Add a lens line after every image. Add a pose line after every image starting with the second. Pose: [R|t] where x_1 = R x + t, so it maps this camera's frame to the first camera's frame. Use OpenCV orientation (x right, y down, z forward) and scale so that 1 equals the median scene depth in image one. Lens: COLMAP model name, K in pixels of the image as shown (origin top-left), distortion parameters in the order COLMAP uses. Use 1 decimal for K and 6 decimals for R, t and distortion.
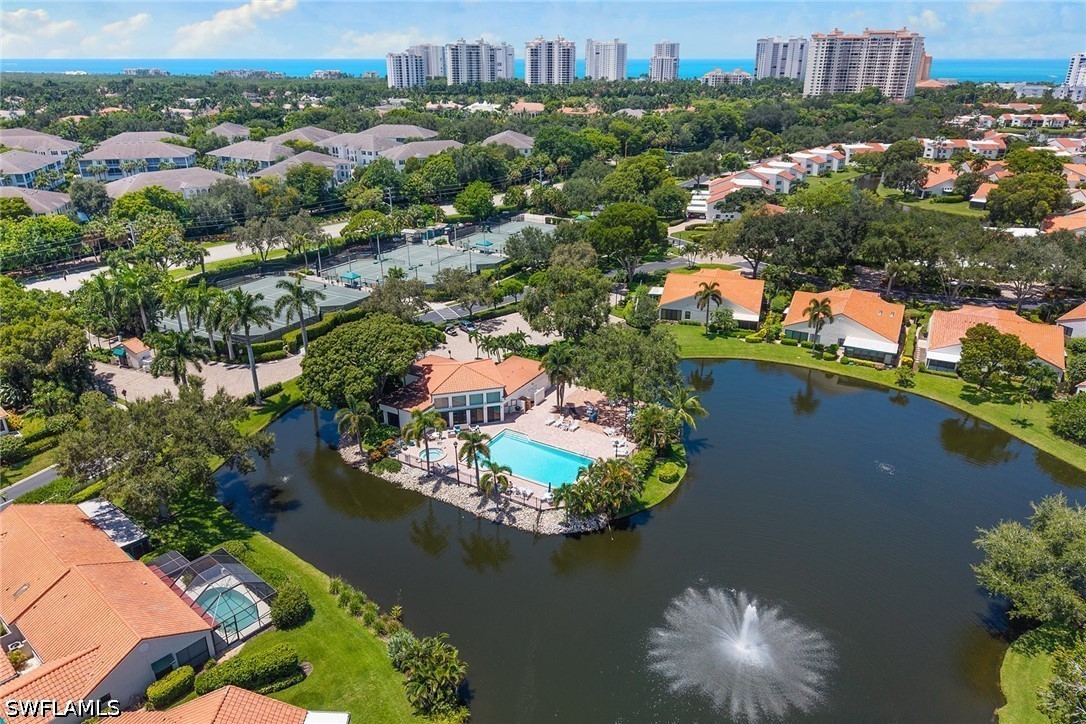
lens RADIAL K [[735.9, 0, 542.4], [0, 735.9, 345.2], [0, 0, 1]] dist [0.107605, -0.000101]
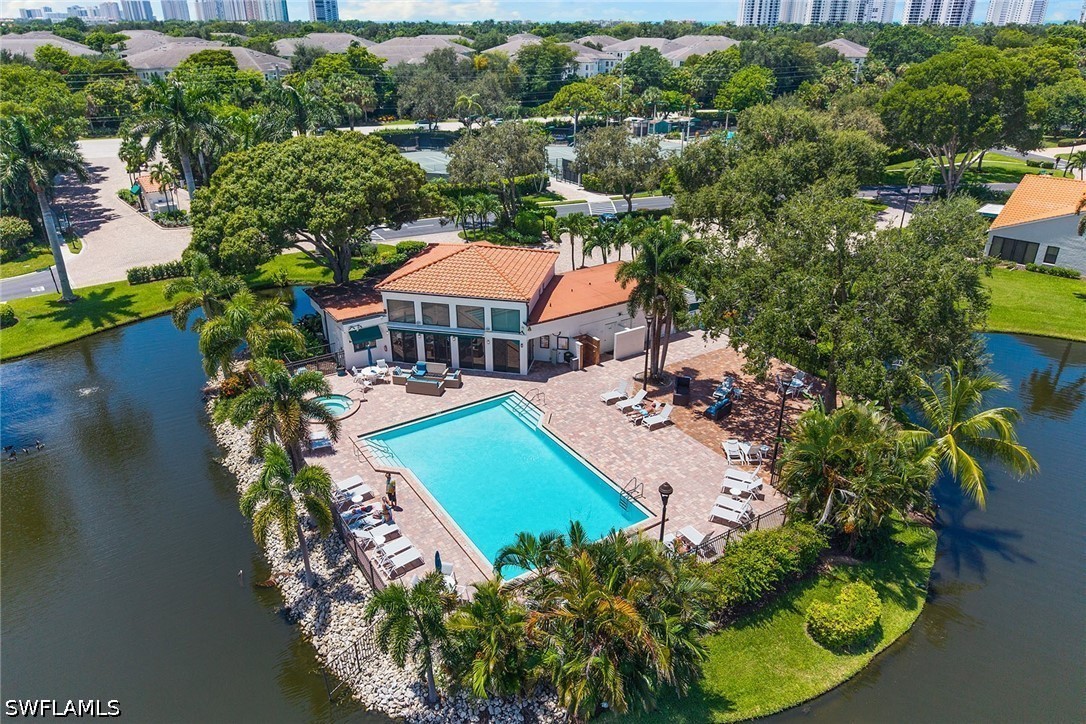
lens RADIAL K [[730.0, 0, 543.0], [0, 730.0, 362.0], [0, 0, 1]] dist [0.006200, 0.000928]
pose [[0.897394, 0.186980, -0.399654, 0.137977], [-0.160595, 0.982057, 0.098856, 0.046168], [0.410967, -0.024530, 0.911320, 0.571402]]
